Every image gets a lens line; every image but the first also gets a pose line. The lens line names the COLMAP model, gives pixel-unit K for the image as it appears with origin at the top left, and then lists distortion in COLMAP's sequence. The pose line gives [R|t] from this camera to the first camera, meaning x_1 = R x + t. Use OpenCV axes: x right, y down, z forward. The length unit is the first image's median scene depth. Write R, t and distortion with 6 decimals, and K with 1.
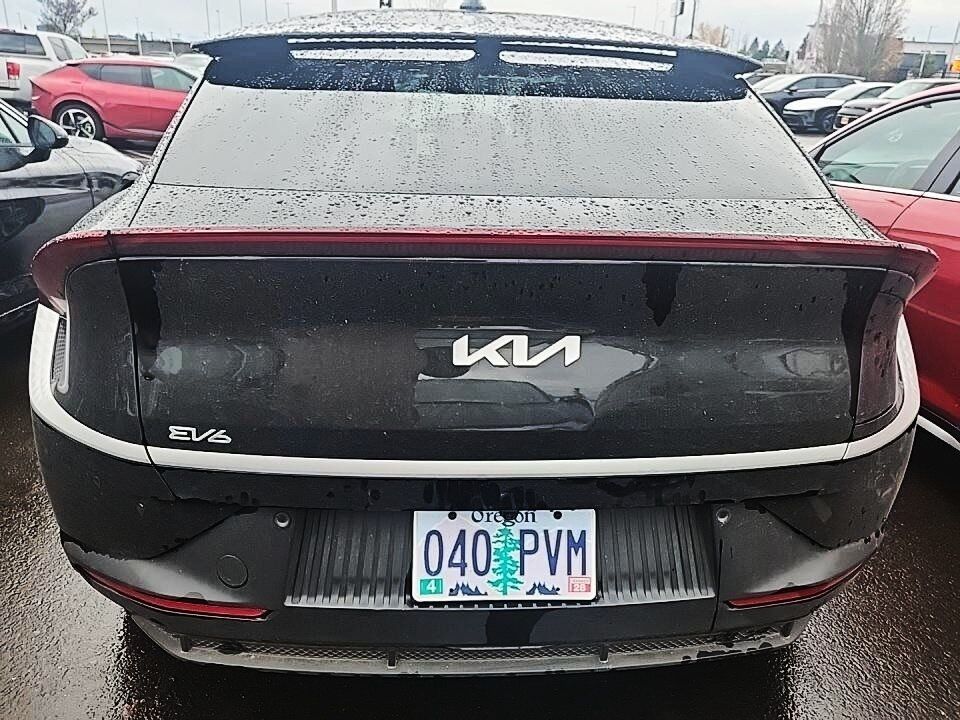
lens RADIAL K [[732.1, 0, 475.4], [0, 732.1, 356.3], [0, 0, 1]] dist [0.054599, -0.027231]
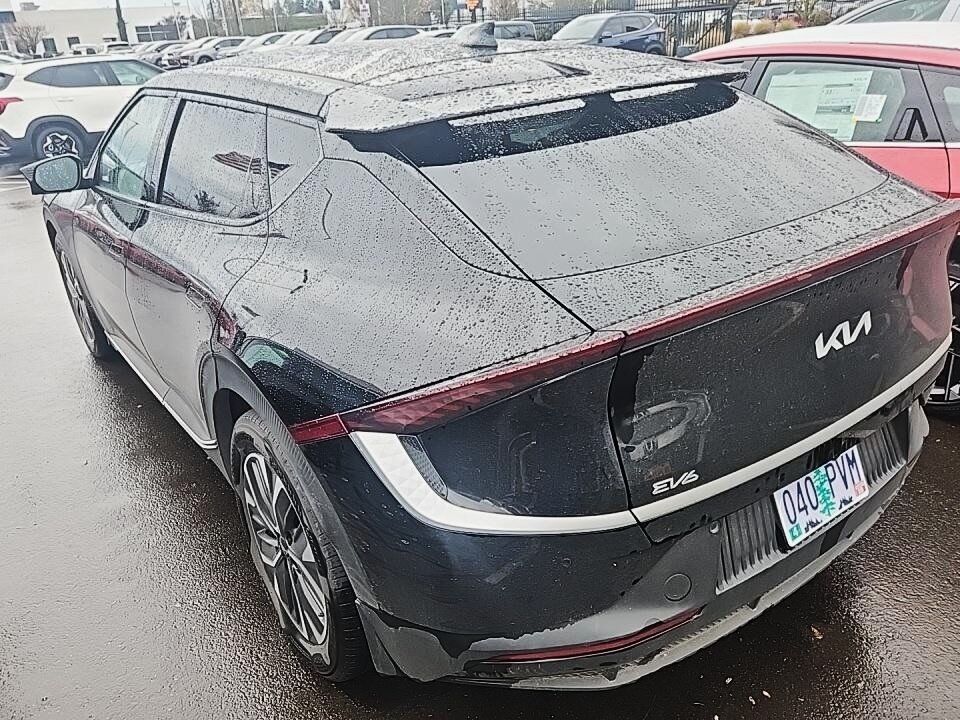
lens RADIAL K [[732.1, 0, 472.1], [0, 732.1, 361.2], [0, 0, 1]] dist [0.054599, -0.027231]
pose [[0.845257, -0.295258, 0.445379, -1.011375], [0.270000, 0.955246, 0.120850, -0.274327], [-0.461129, 0.018103, 0.887149, 0.114413]]
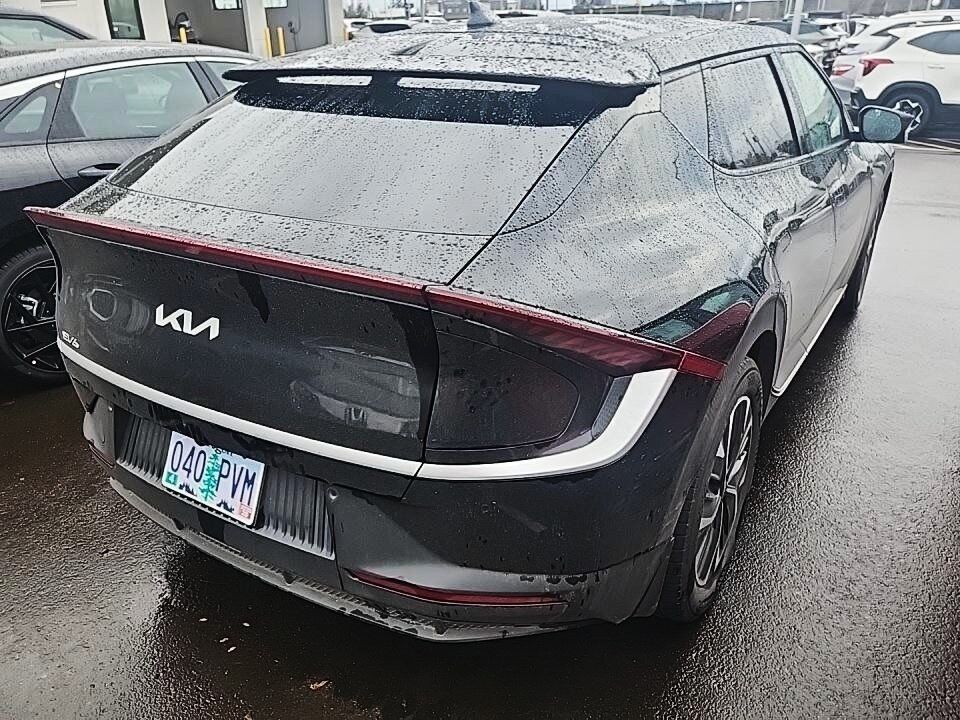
lens RADIAL K [[732.1, 0, 470.7], [0, 732.1, 363.5], [0, 0, 1]] dist [0.054599, -0.027231]
pose [[0.801145, 0.205589, -0.562049, 1.144617], [-0.174889, 0.978574, 0.108660, -0.156352], [0.572346, 0.011243, 0.819935, 0.162814]]
